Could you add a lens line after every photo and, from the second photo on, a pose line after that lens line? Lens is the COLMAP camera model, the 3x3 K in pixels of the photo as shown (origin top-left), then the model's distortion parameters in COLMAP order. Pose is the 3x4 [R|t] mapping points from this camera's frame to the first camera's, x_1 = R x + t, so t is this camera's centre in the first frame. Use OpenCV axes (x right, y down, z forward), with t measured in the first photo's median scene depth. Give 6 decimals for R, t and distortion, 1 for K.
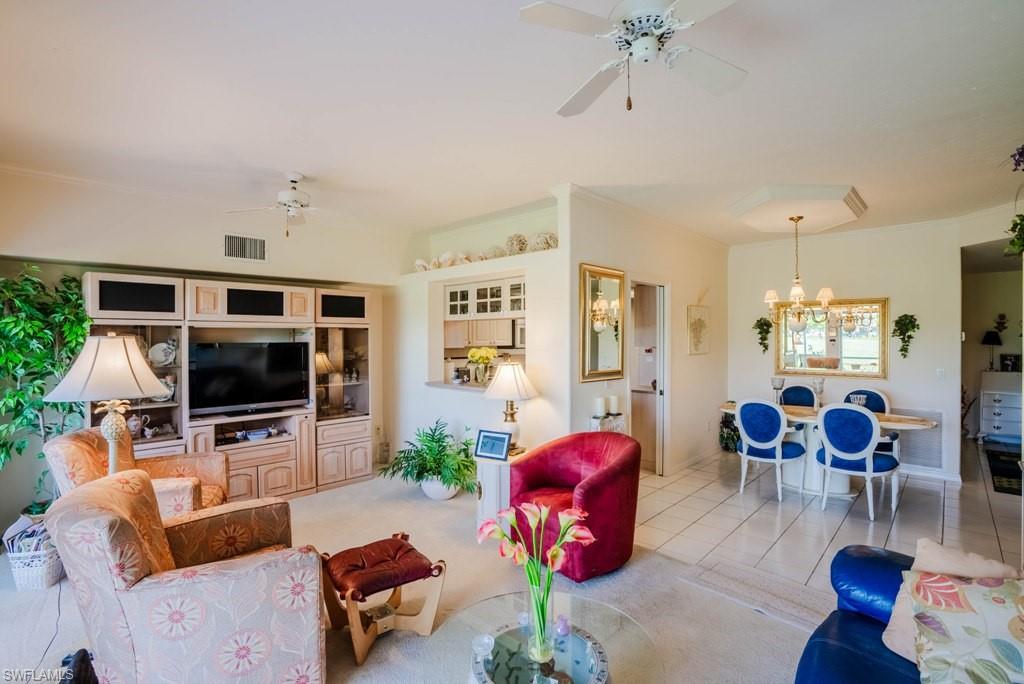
lens RADIAL K [[473.9, 0, 514.2], [0, 473.9, 339.8], [0, 0, 1]] dist [-0.064819, 0.024253]
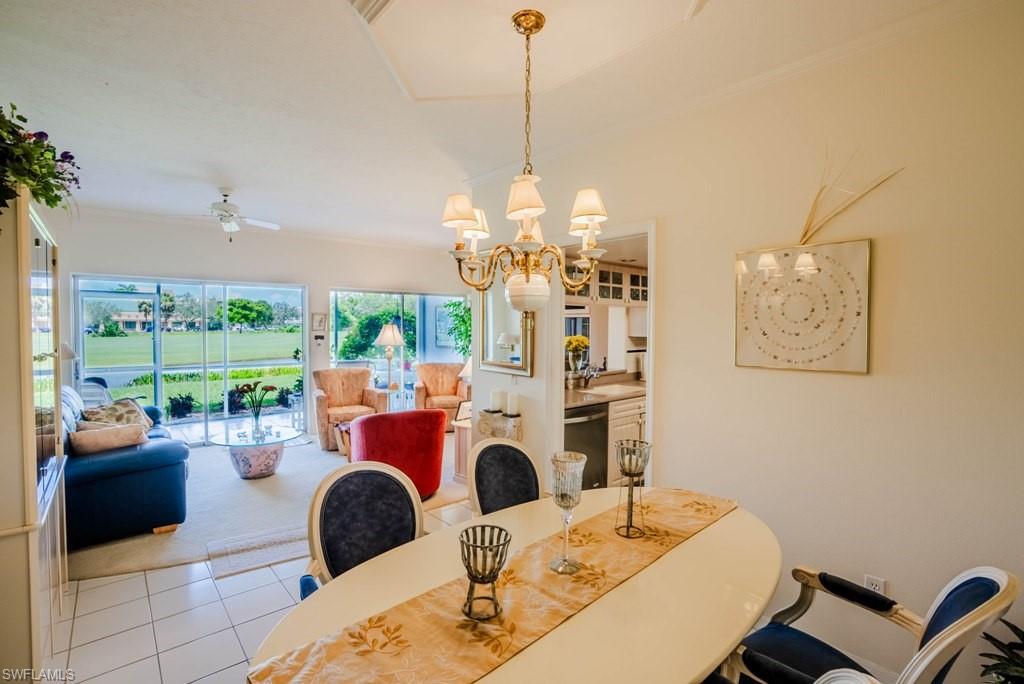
lens RADIAL K [[473.9, 0, 514.2], [0, 473.9, 339.8], [0, 0, 1]] dist [-0.064819, 0.024253]
pose [[-0.080334, 0.033036, -0.996220, 0.897410], [-0.007899, 0.999398, 0.033779, -0.006586], [0.996737, 0.010583, -0.080025, 0.907693]]
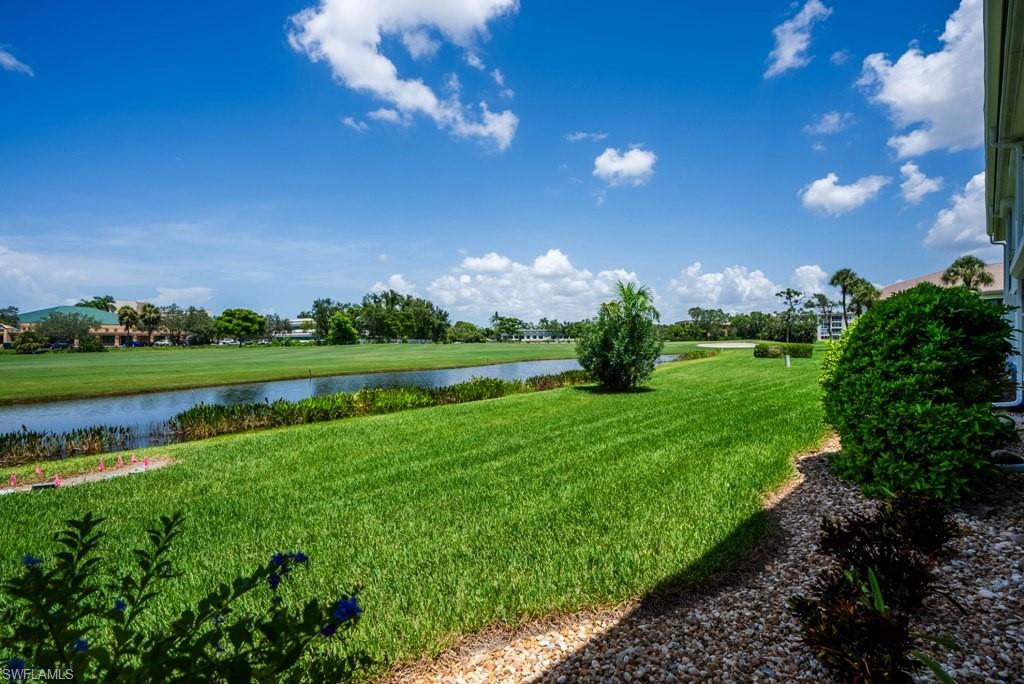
lens RADIAL K [[473.9, 0, 514.2], [0, 473.9, 339.8], [0, 0, 1]] dist [-0.064819, 0.024253]
pose [[-0.038395, 0.006481, -0.999242, -0.236776], [-0.001353, 0.999978, 0.006537, 0.038745], [0.999262, 0.001603, -0.038385, -0.704314]]
